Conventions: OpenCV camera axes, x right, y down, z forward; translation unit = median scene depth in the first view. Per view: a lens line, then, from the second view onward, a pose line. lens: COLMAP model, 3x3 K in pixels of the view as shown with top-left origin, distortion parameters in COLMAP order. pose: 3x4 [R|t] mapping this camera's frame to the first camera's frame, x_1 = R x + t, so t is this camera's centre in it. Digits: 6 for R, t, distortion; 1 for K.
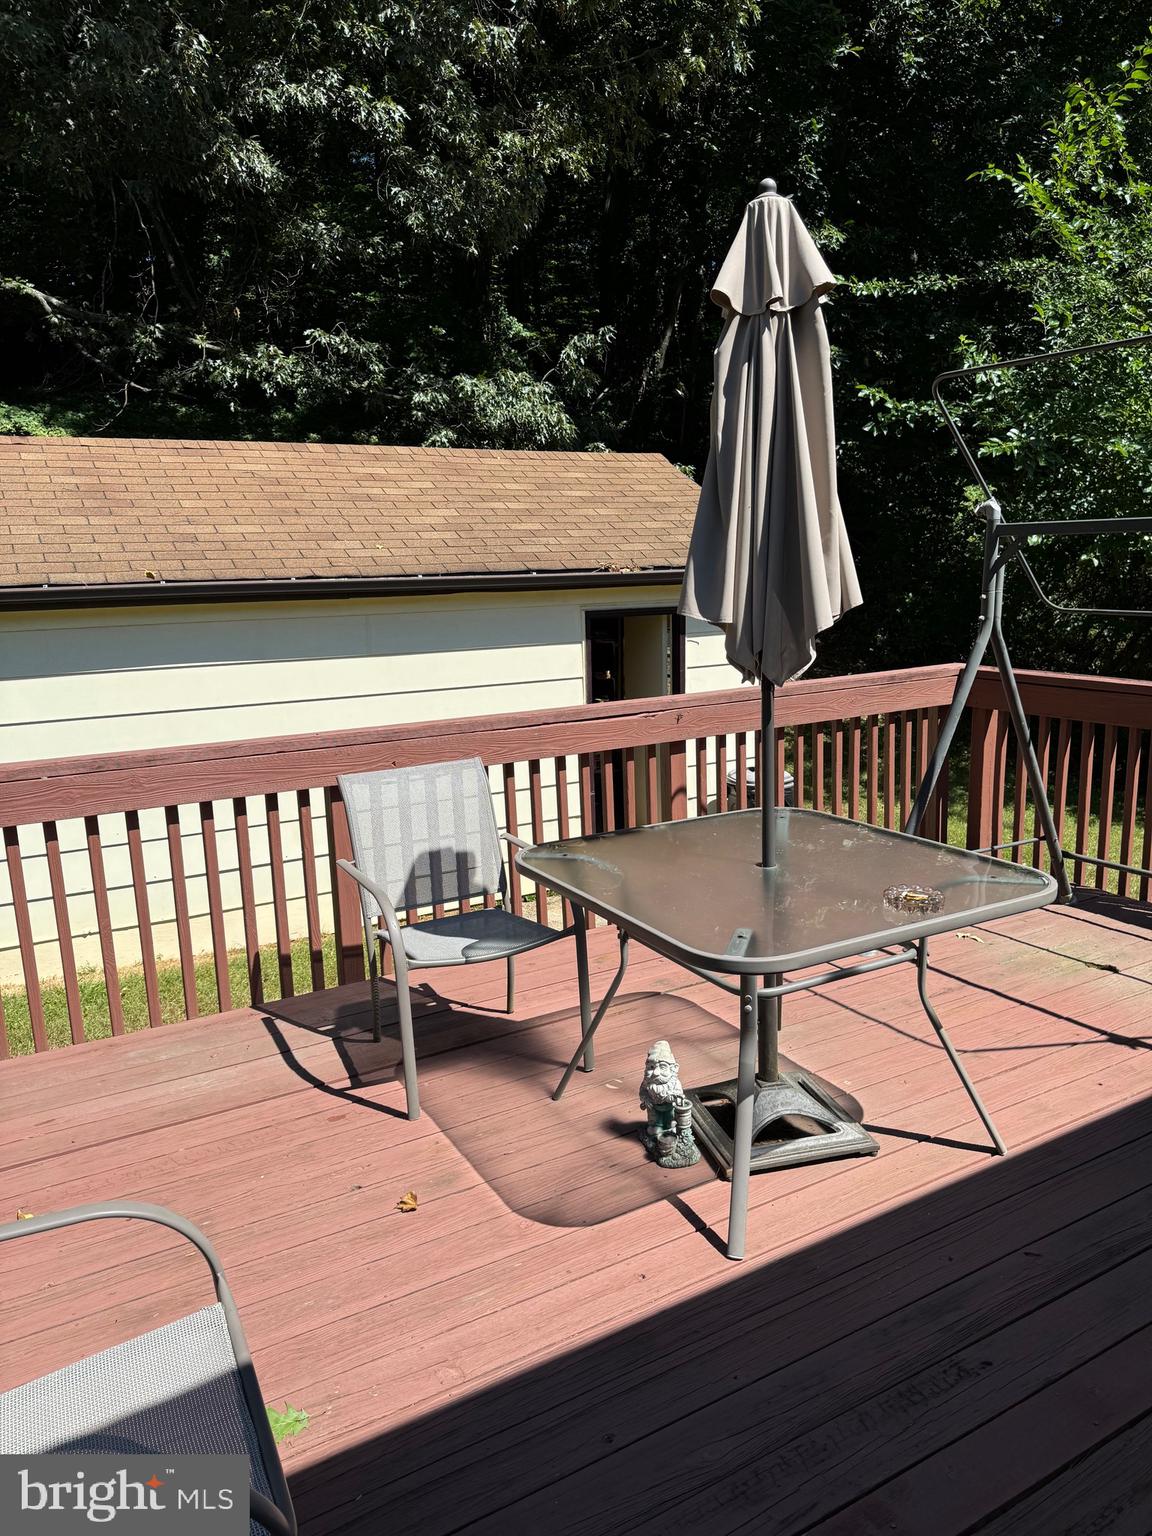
lens RADIAL K [[1097.2, 0, 535.2], [0, 1097.2, 752.2], [0, 0, 1]] dist [0.048727, -0.058692]
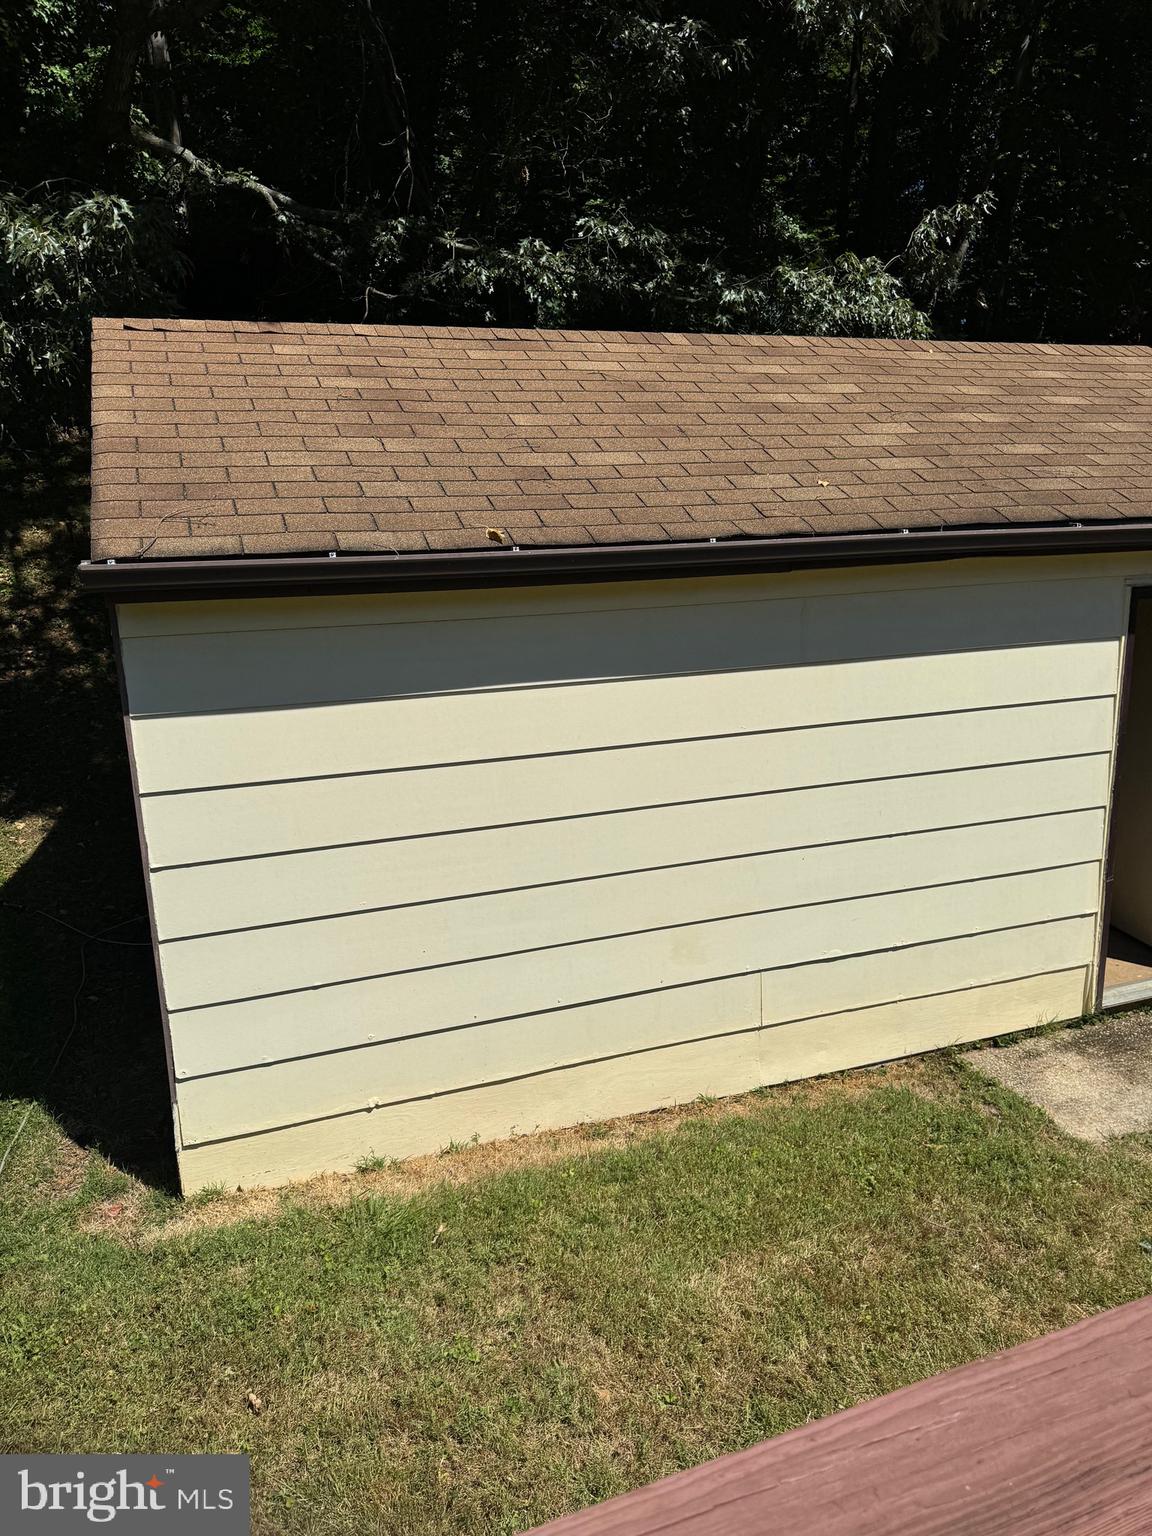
lens RADIAL K [[1097.2, 0, 572.4], [0, 1097.2, 770.5], [0, 0, 1]] dist [0.048727, -0.058692]
pose [[0.991203, 0.032092, -0.128401, -0.180021], [-0.024004, 0.997658, 0.064050, -0.058209], [0.130156, -0.060405, 0.989652, 0.328408]]
